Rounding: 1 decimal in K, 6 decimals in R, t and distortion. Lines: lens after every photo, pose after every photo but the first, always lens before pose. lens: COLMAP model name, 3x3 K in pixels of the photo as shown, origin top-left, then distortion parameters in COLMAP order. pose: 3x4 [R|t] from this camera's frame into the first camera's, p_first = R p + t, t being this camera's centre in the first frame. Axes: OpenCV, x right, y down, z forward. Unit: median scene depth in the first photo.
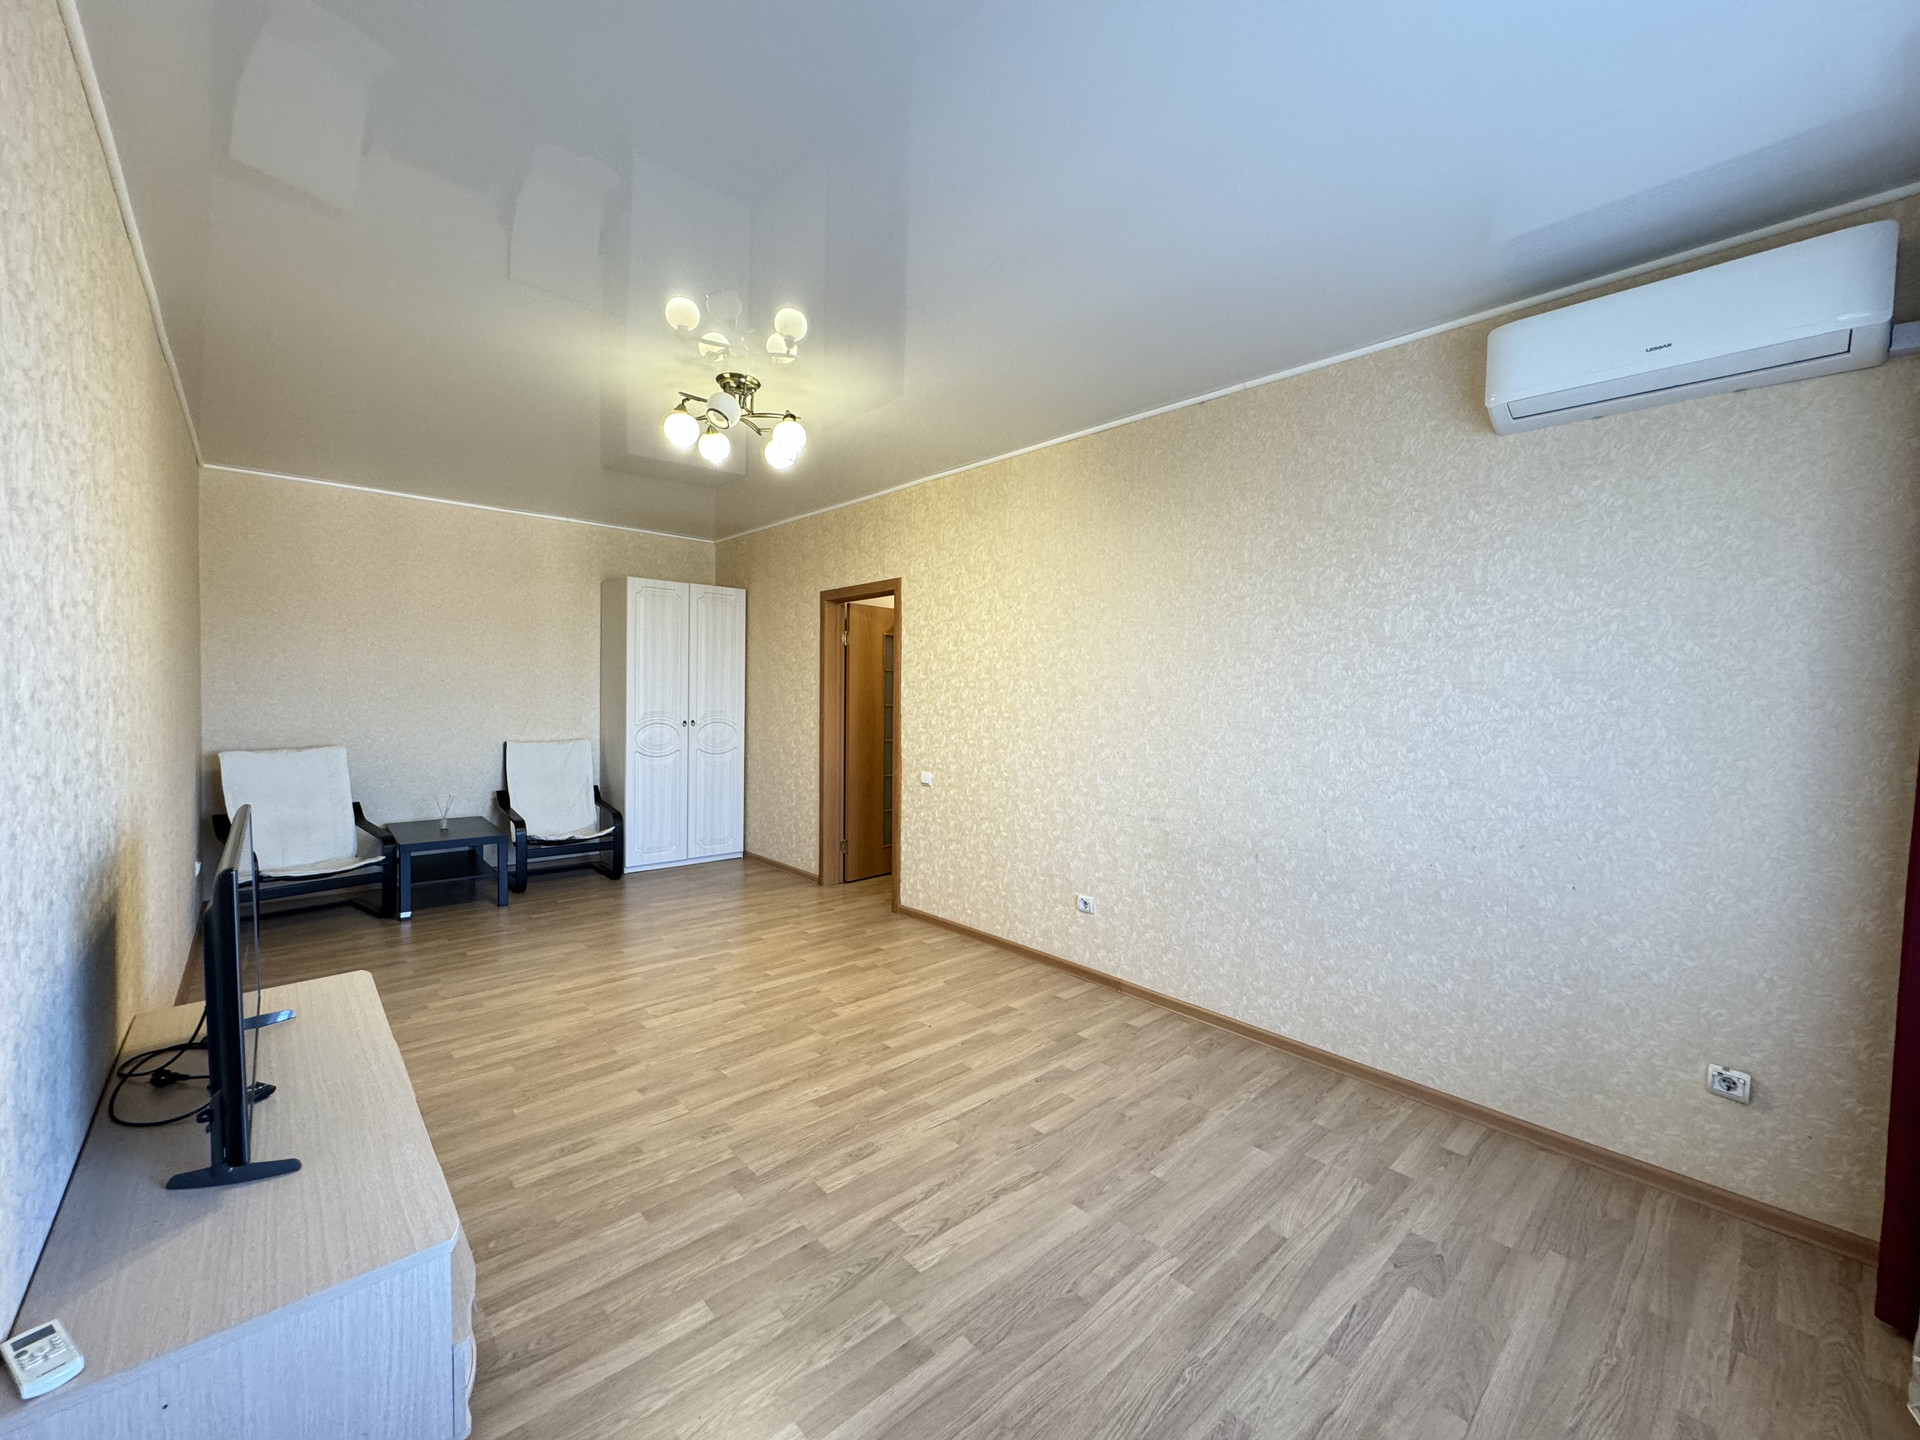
lens RADIAL K [[766.3, 0, 960.0], [0, 766.3, 720.0], [0, 0, 1]] dist [0.000036, 0.000349]
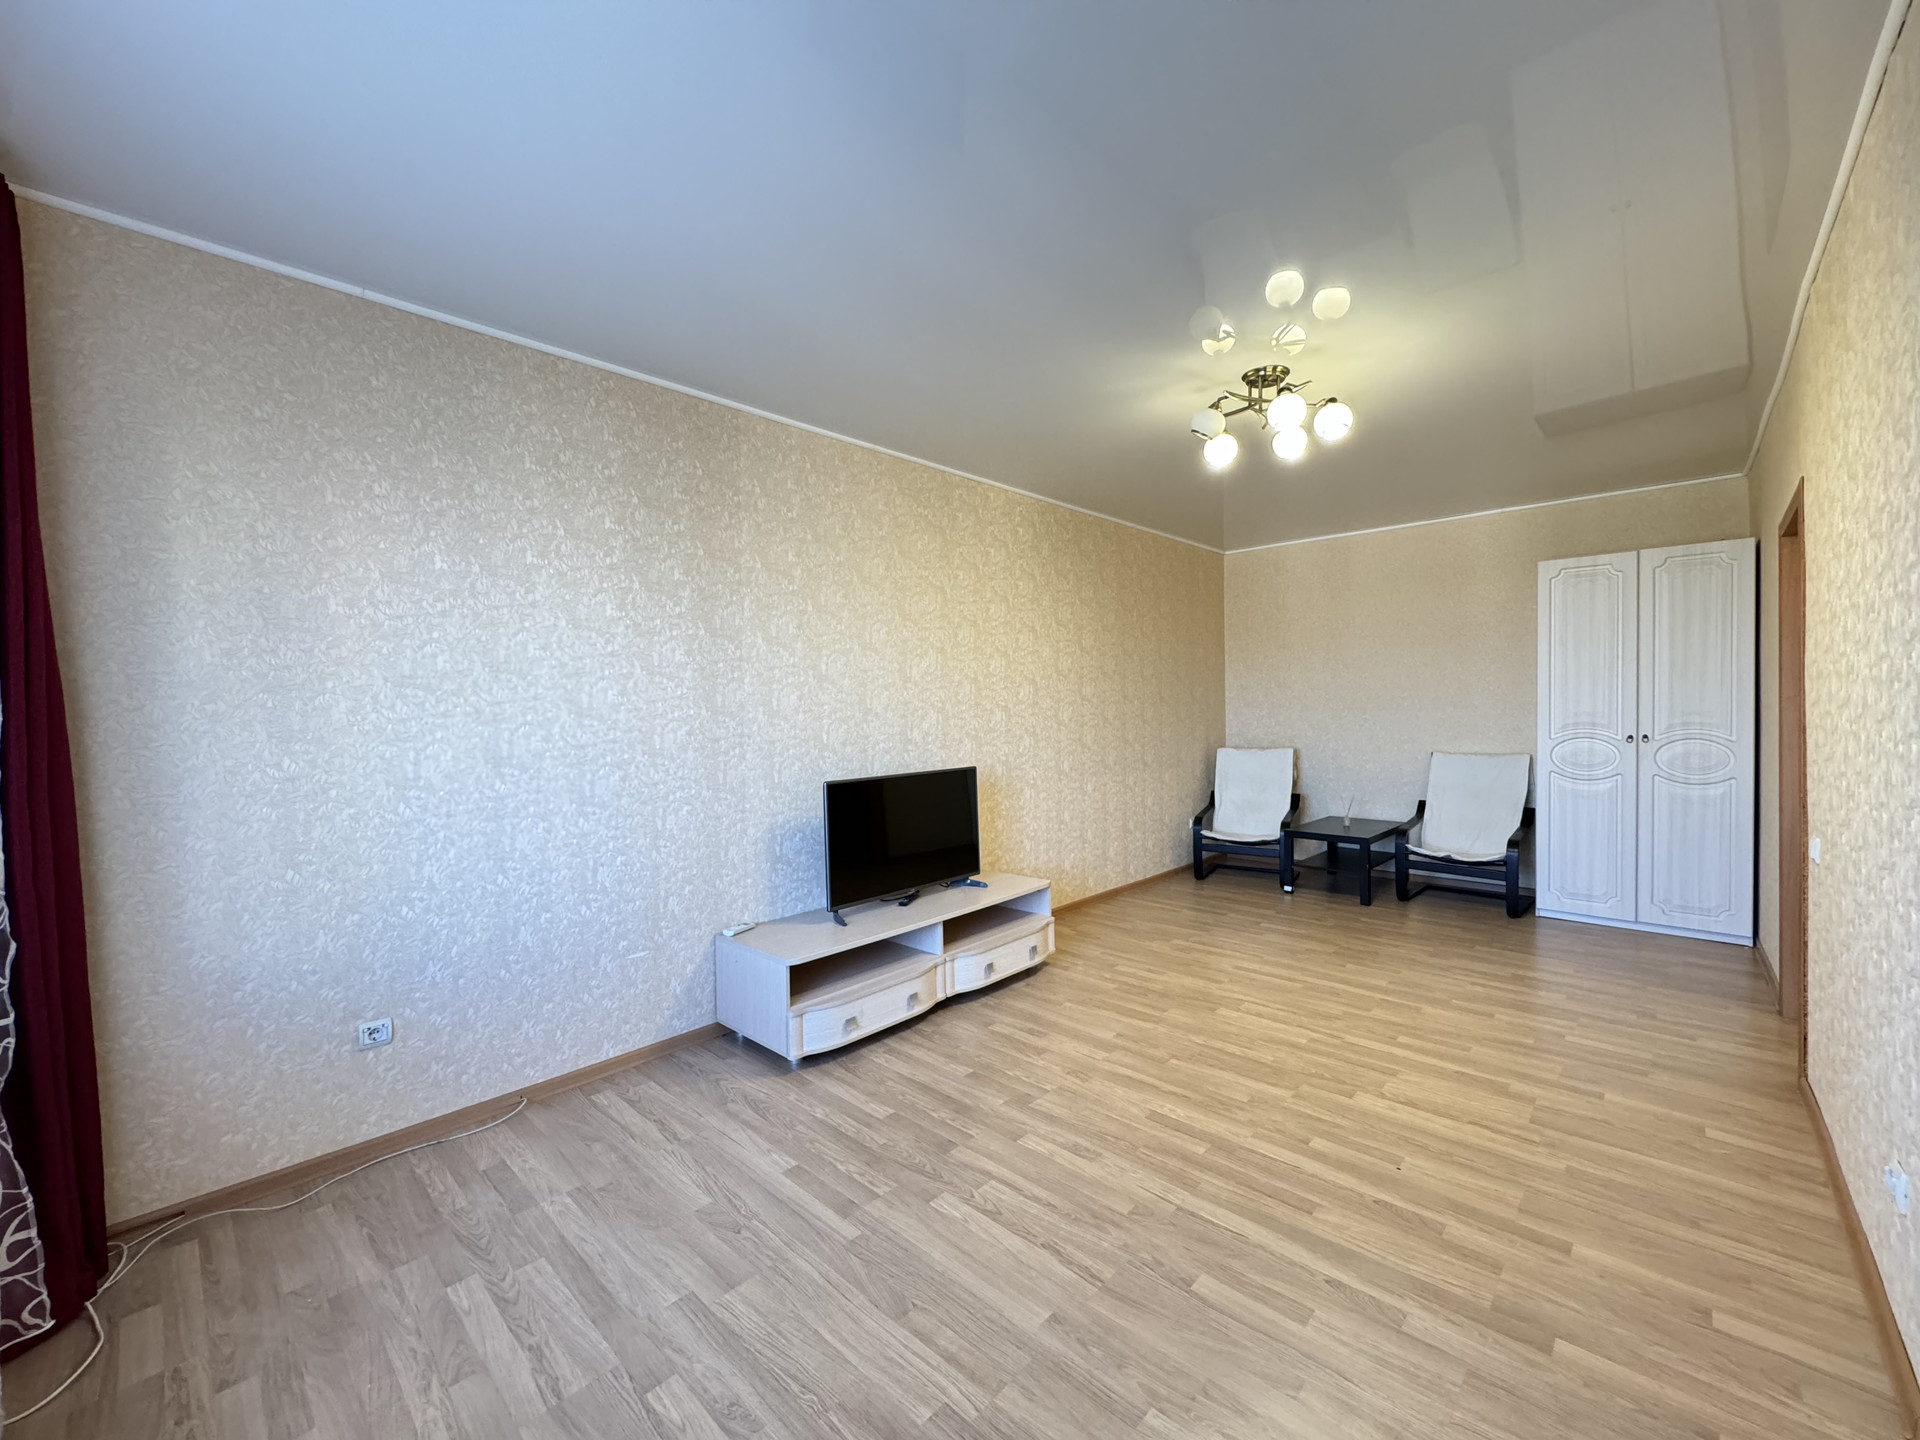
lens RADIAL K [[766.3, 0, 960.0], [0, 766.3, 720.0], [0, 0, 1]] dist [0.000036, 0.000349]
pose [[0.078040, -0.001153, -0.996950, 0.650054], [-0.017978, 0.999835, -0.002564, -0.000001], [0.996788, 0.018123, 0.078006, 0.559777]]
